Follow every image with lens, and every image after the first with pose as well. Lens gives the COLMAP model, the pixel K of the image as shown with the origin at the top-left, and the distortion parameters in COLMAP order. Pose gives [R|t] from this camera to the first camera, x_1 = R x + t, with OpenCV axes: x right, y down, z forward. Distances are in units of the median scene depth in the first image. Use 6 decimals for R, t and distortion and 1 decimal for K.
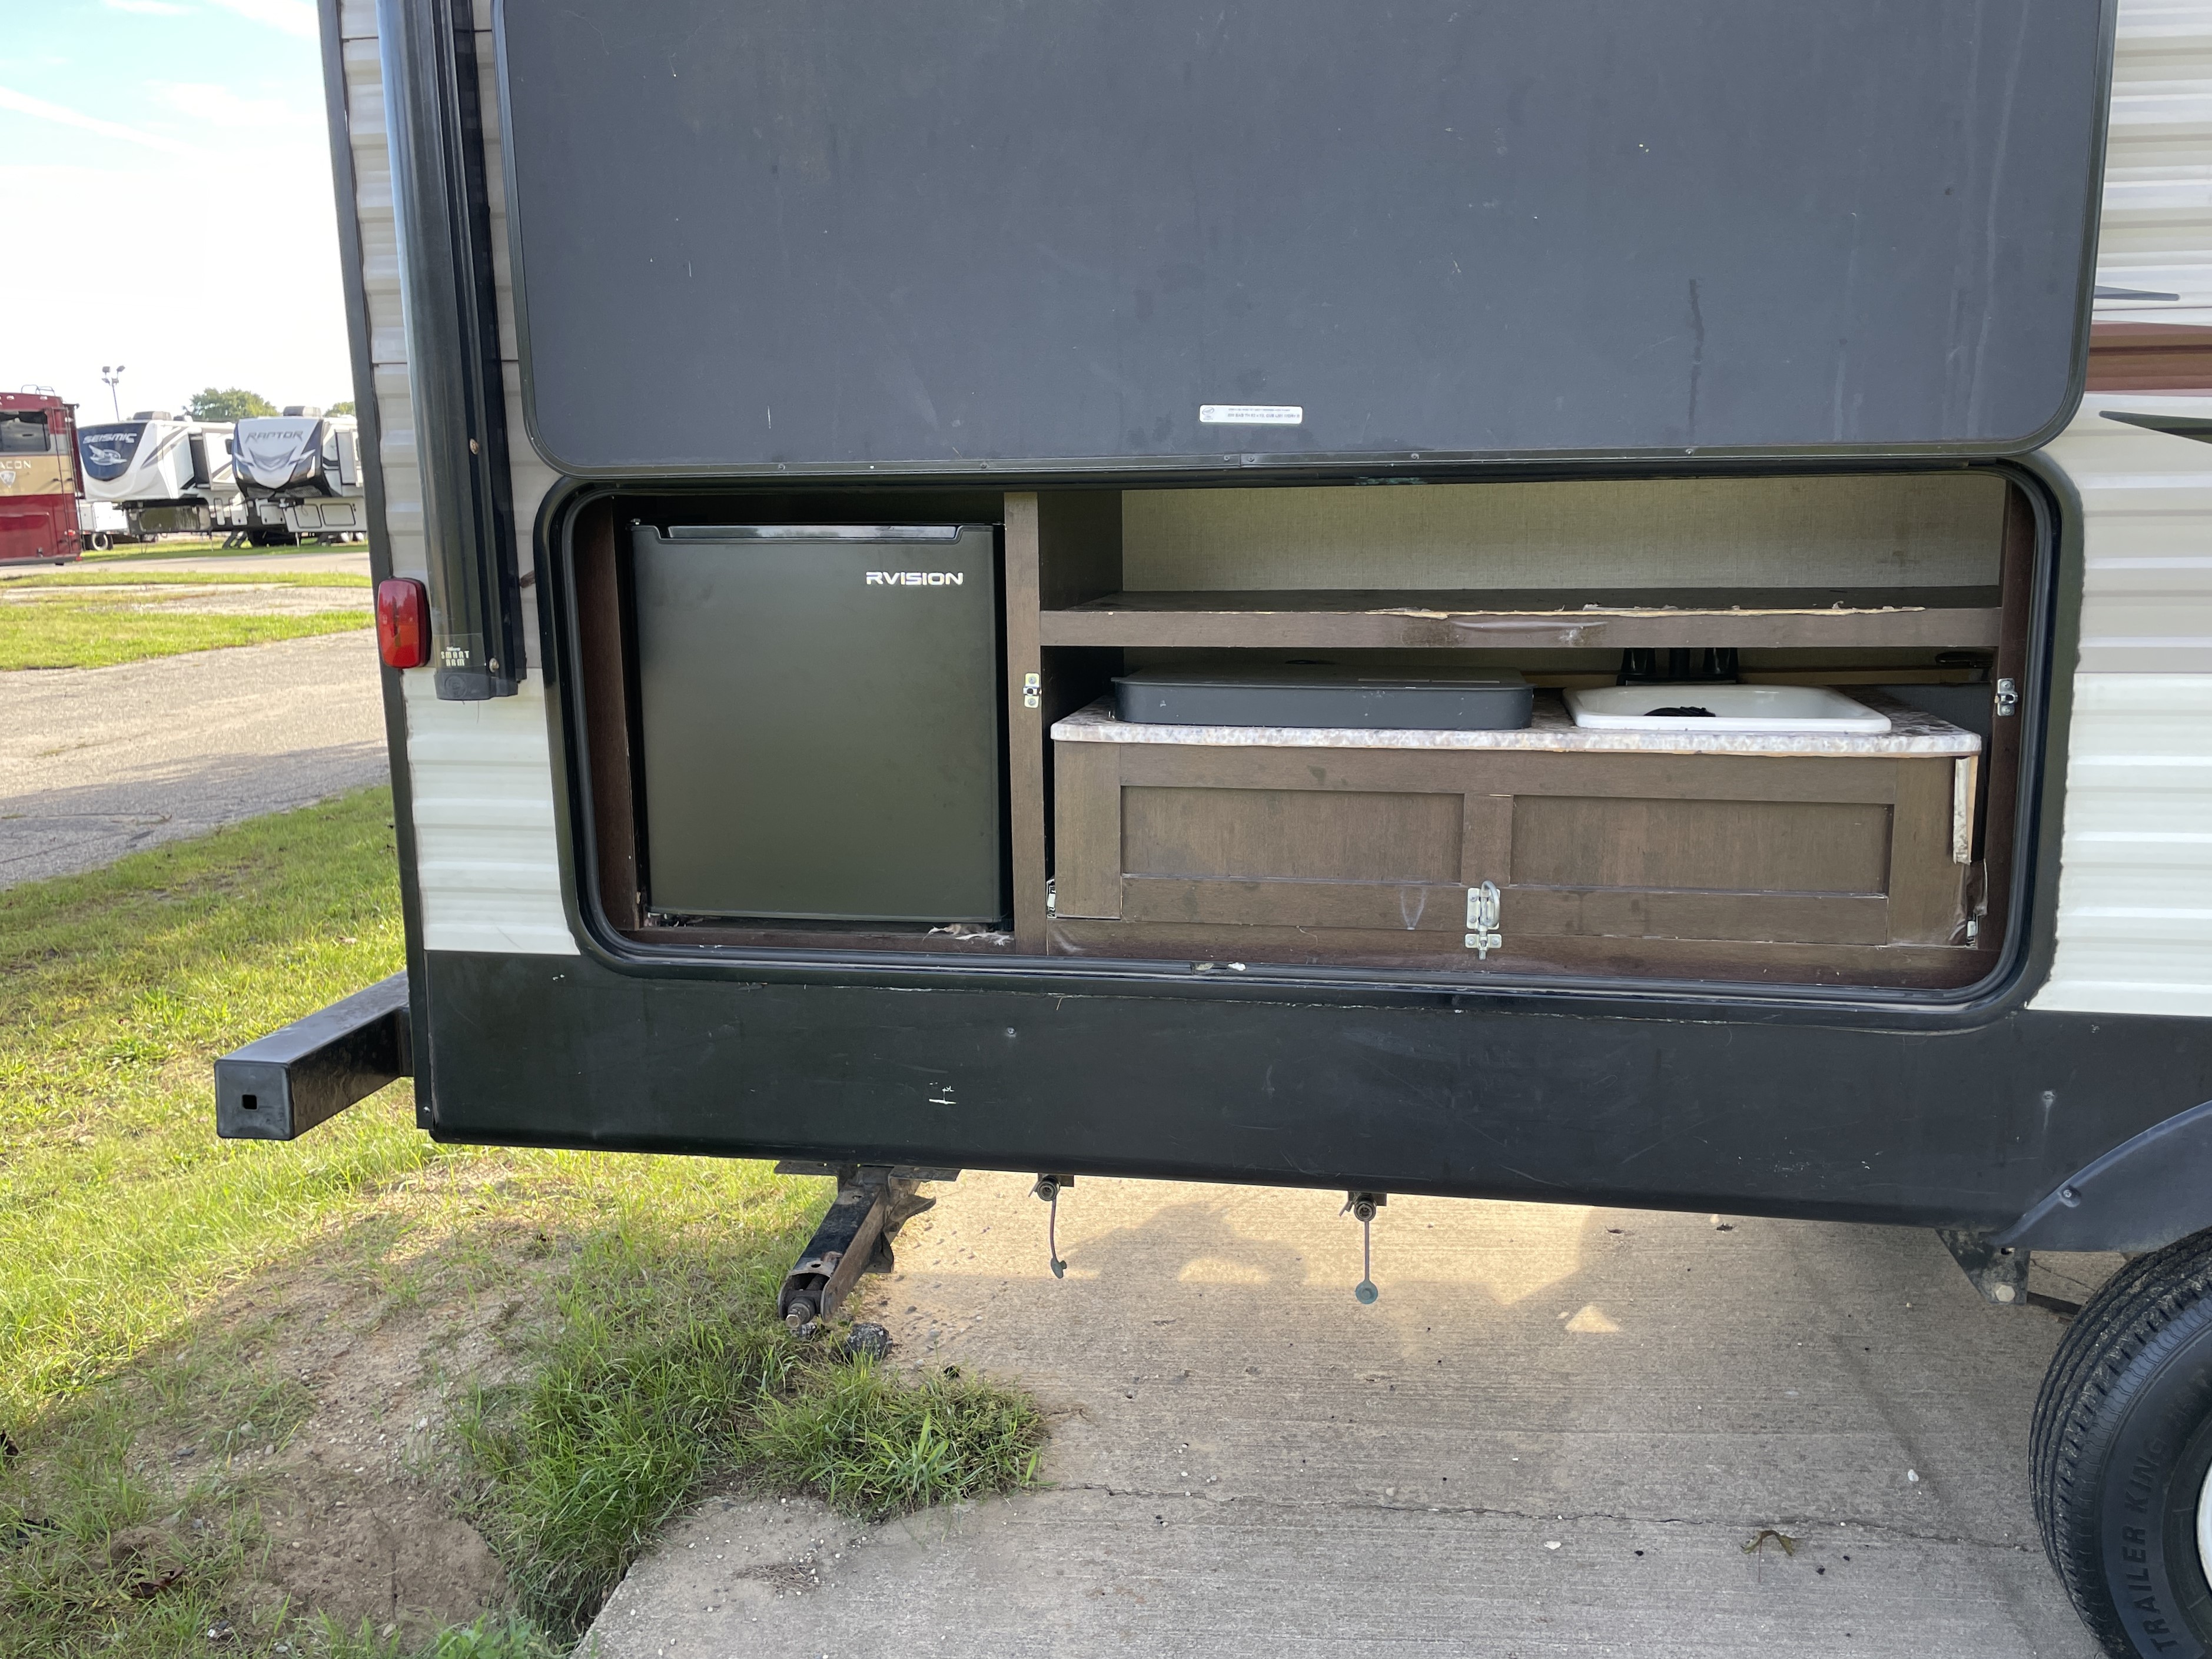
lens RADIAL K [[1764.5, 0, 1106.9], [0, 1764.5, 832.7], [0, 0, 1]] dist [0.019273, -0.006305]
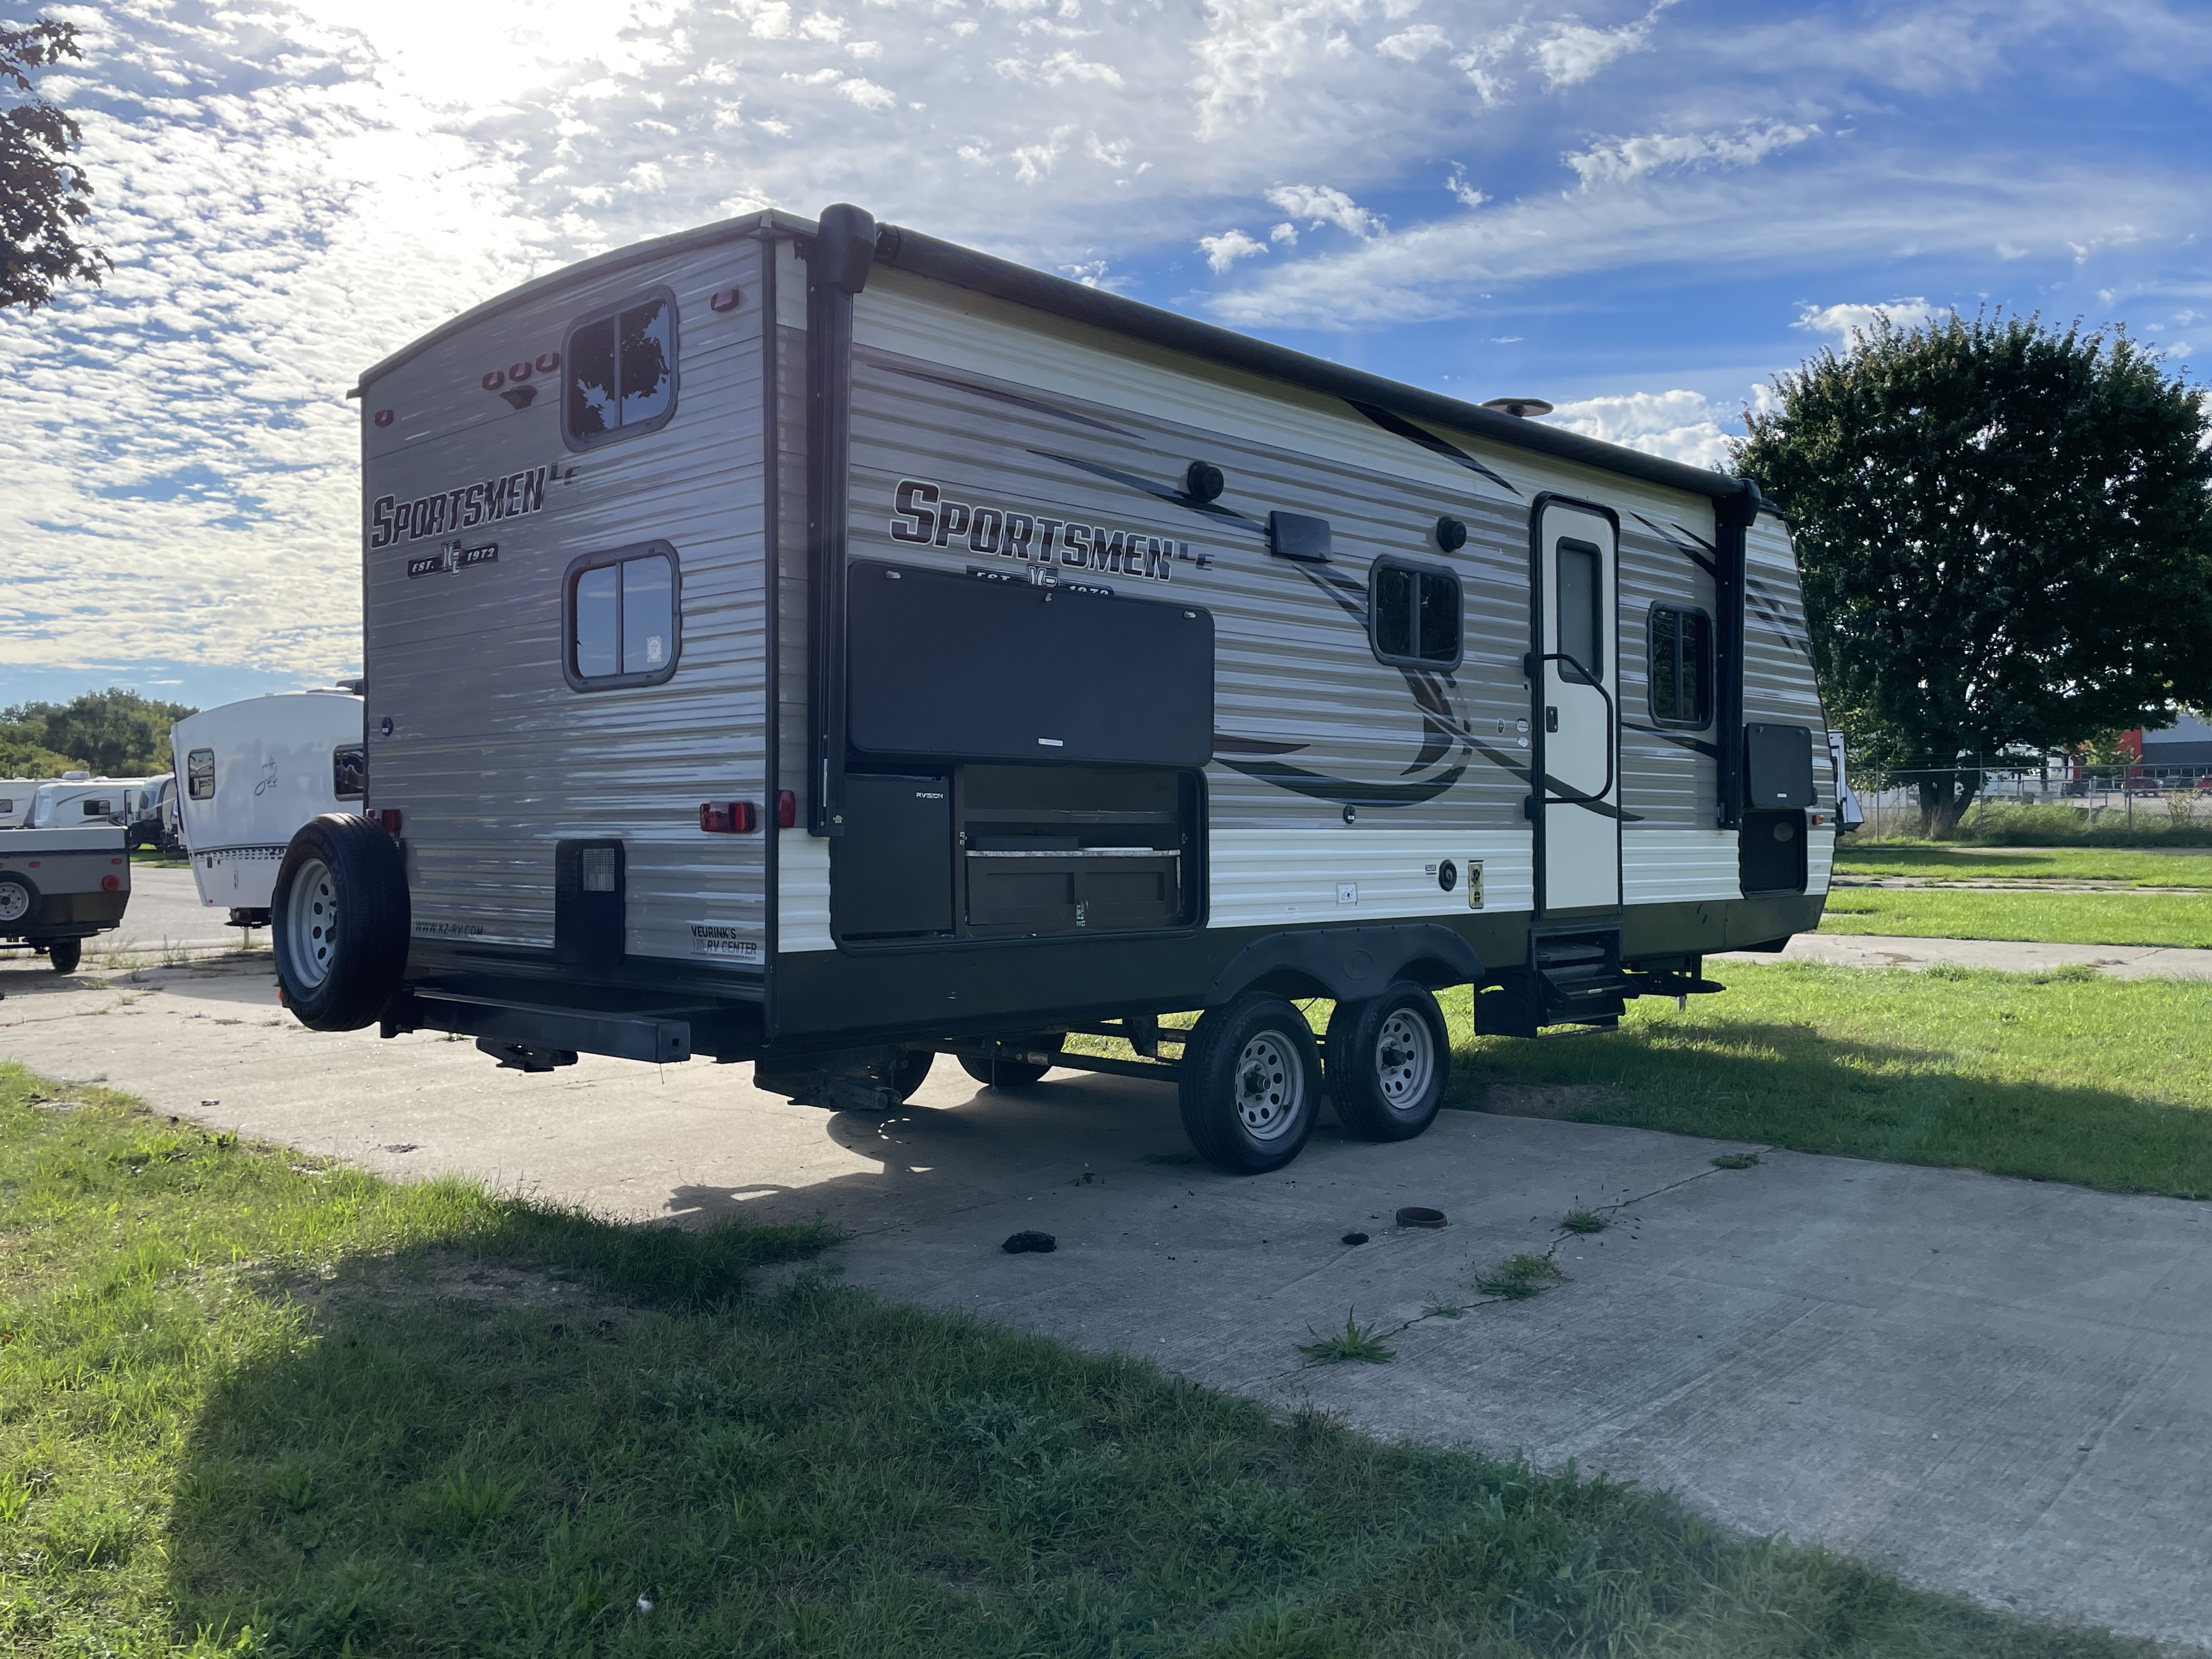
lens RADIAL K [[1764.7, 0, 1106.7], [0, 1764.7, 819.9], [0, 0, 1]] dist [0.019273, -0.006305]
pose [[0.559094, 0.012672, 0.829007, -2.317579], [0.132296, 0.985709, -0.104289, 0.216801], [-0.818481, 0.167982, 0.549427, -0.700551]]
